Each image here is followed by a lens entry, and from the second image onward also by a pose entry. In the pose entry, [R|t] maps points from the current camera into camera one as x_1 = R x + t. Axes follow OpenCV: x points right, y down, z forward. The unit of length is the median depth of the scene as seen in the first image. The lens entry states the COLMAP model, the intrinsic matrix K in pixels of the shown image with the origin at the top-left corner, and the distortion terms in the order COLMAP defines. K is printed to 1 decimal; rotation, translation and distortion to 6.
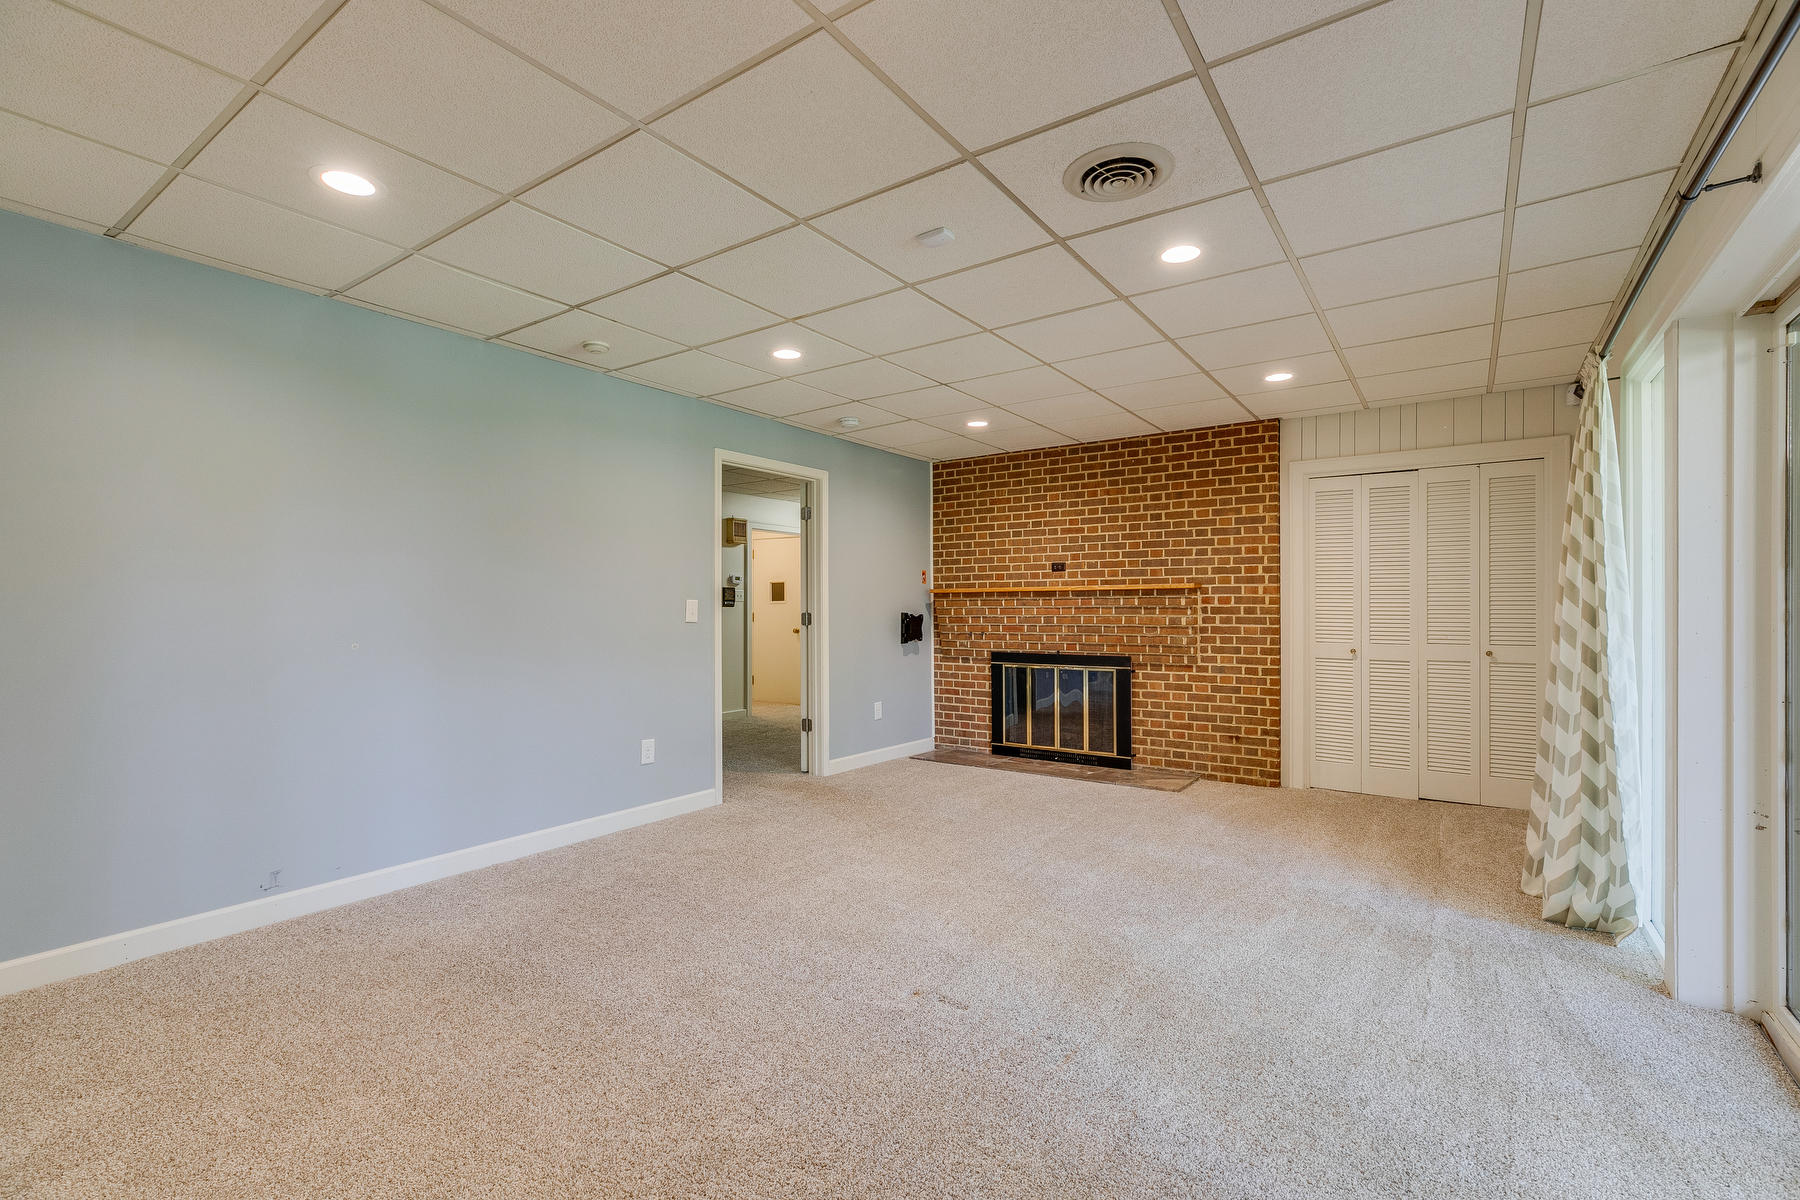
lens RADIAL K [[808.1, 0, 889.7], [0, 808.1, 600.7], [0, 0, 1]] dist [0.002701, 0.000330]
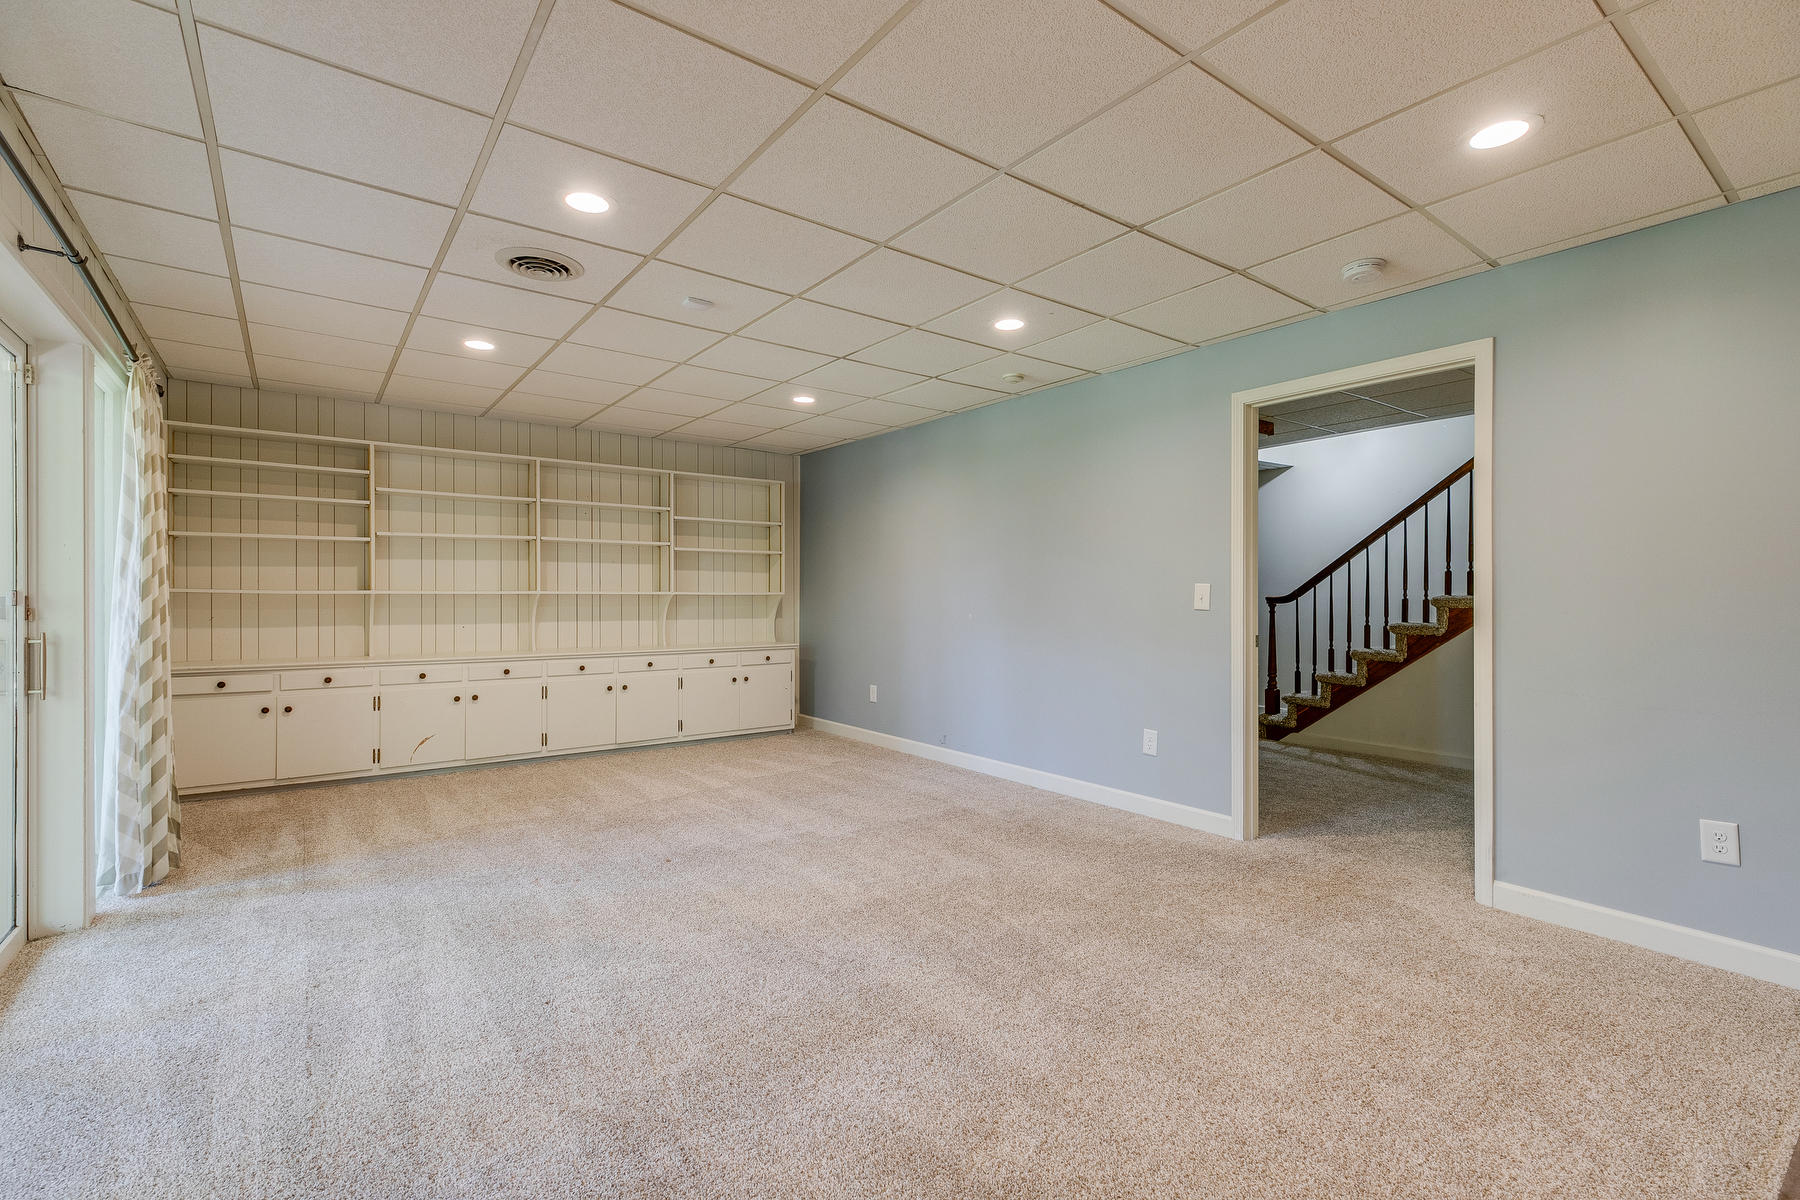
lens RADIAL K [[808.1, 0, 898.6], [0, 808.1, 602.9], [0, 0, 1]] dist [0.002701, 0.000330]
pose [[-0.313327, 0.007037, -0.949619, 0.580674], [0.006976, 0.999963, 0.005108, 0.011287], [0.949620, -0.005024, -0.313365, 0.836526]]
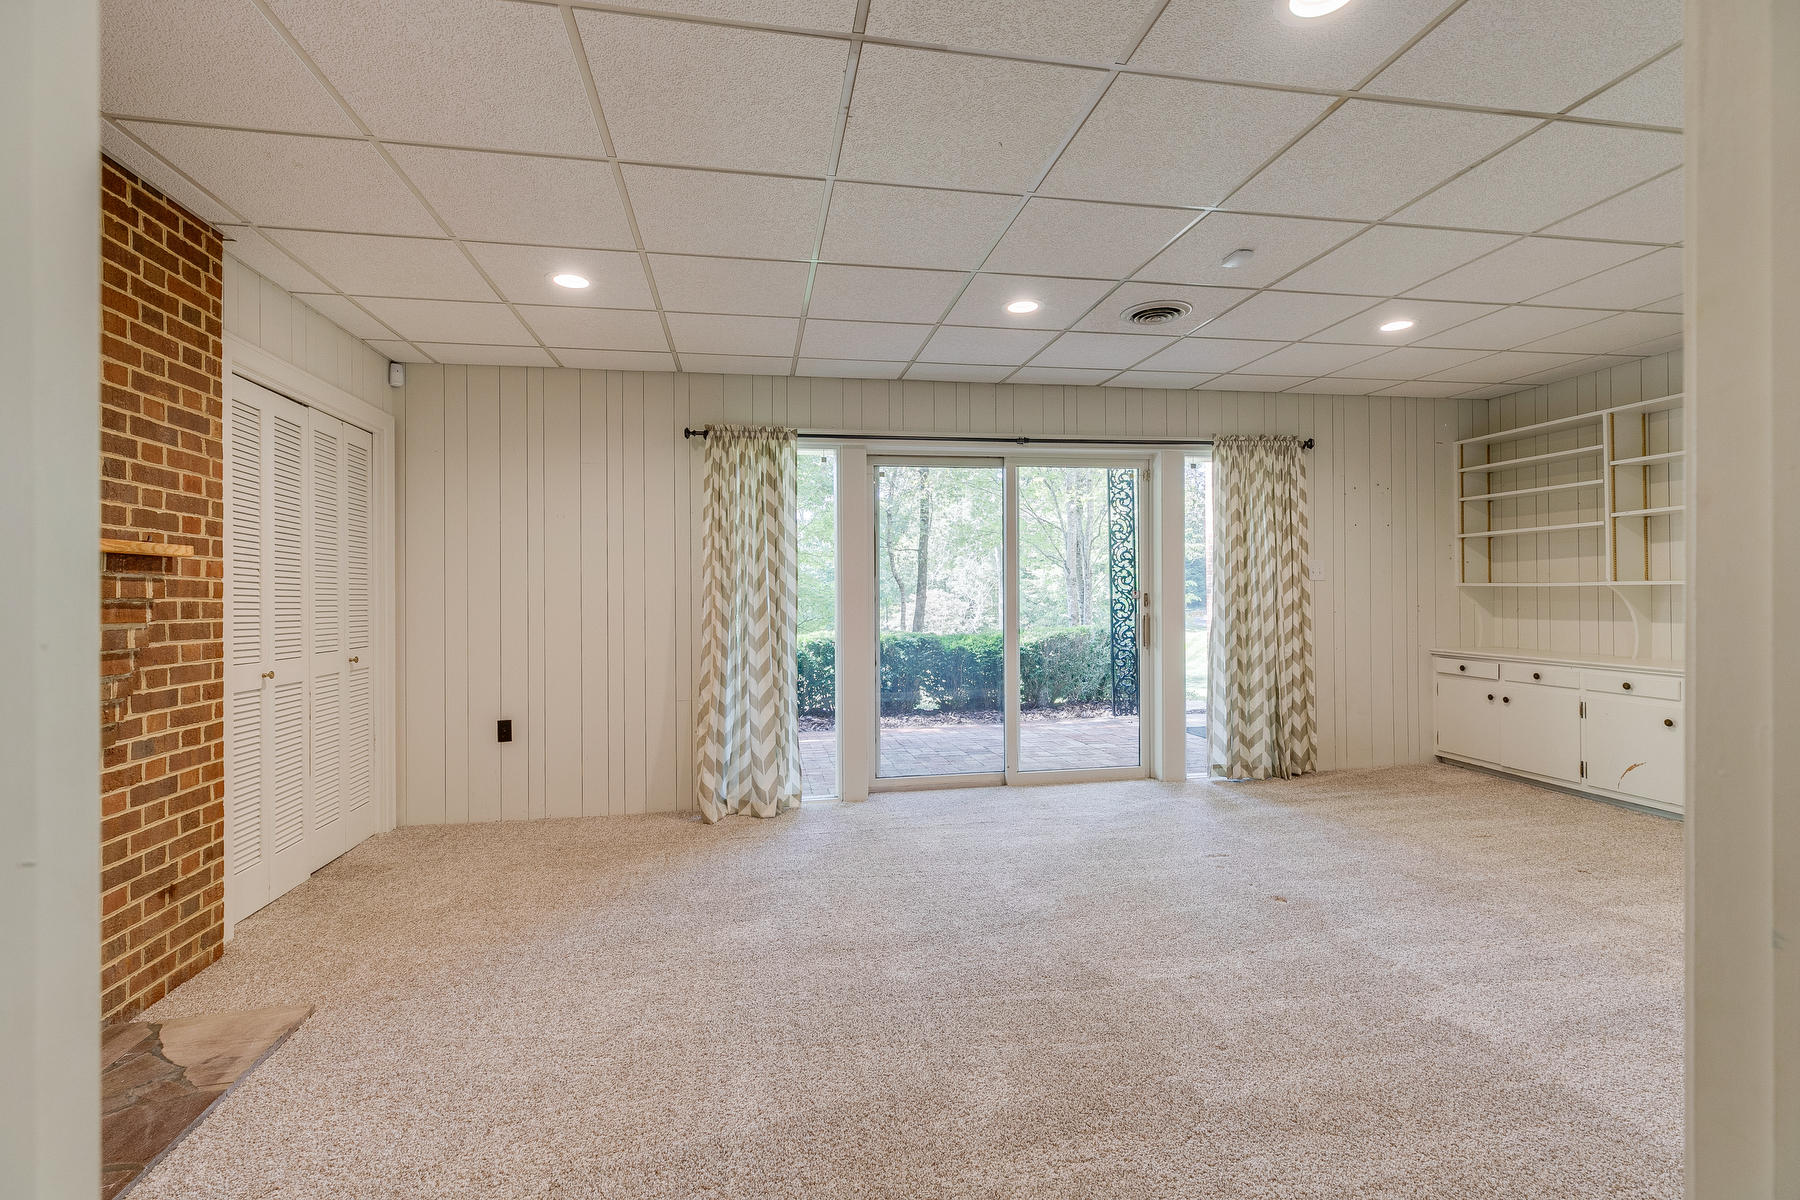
lens RADIAL K [[808.1, 0, 908.2], [0, 808.1, 603.2], [0, 0, 1]] dist [0.002701, 0.000330]
pose [[-0.718035, 0.004045, 0.695996, -0.188115], [0.008802, 0.999956, 0.003269, 0.010100], [-0.695952, 0.008473, -0.718038, 1.041613]]
